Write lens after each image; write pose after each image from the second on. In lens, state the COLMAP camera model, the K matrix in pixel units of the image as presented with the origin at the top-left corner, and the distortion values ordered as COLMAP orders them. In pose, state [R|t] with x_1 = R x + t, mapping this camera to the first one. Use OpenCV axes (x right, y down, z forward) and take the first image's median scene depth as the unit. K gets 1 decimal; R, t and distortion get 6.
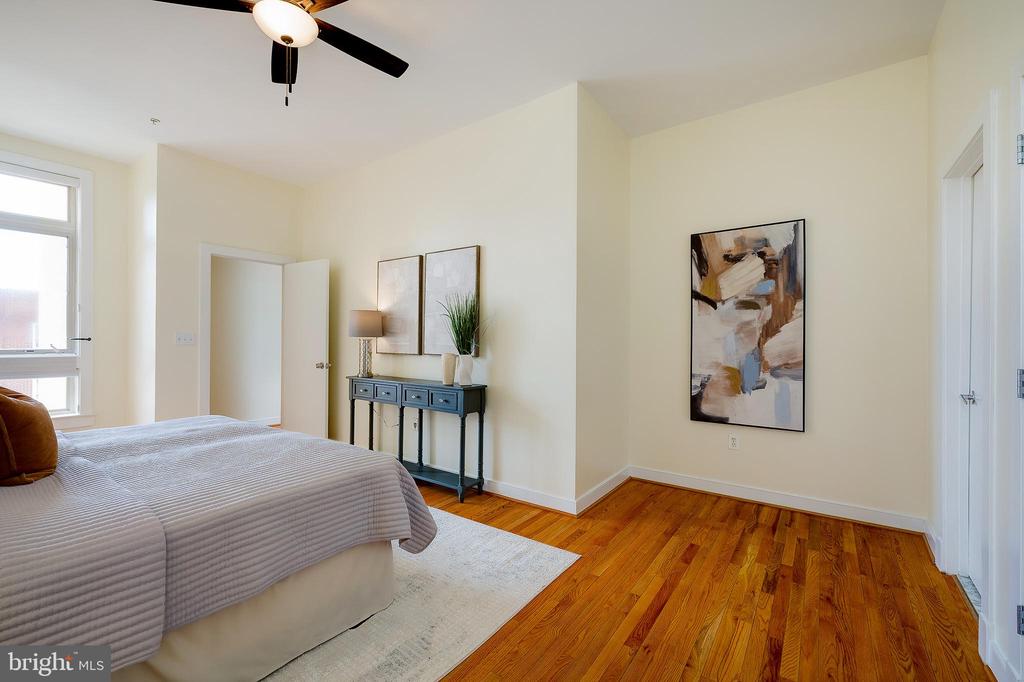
lens RADIAL K [[436.7, 0, 509.0], [0, 436.7, 336.0], [0, 0, 1]] dist [0.001501, 0.000681]
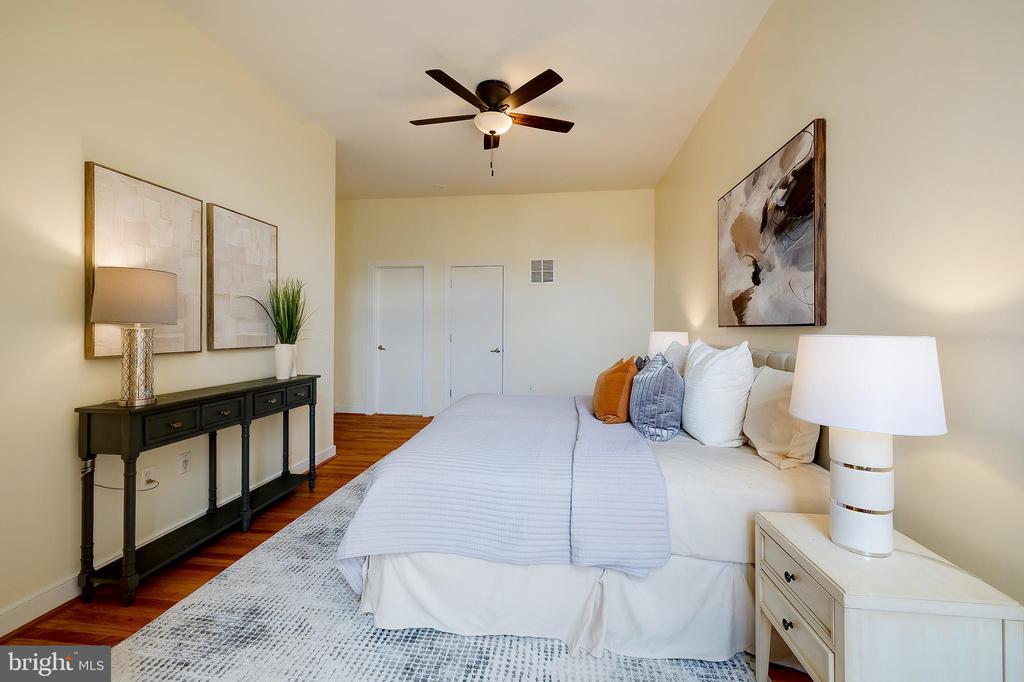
lens RADIAL K [[436.7, 0, 509.0], [0, 436.7, 336.0], [0, 0, 1]] dist [0.001501, 0.000681]
pose [[-0.492854, -0.015260, 0.869978, -1.058220], [0.013006, 0.999605, 0.024902, 0.008952], [-0.870015, 0.023589, -0.492461, 0.970798]]
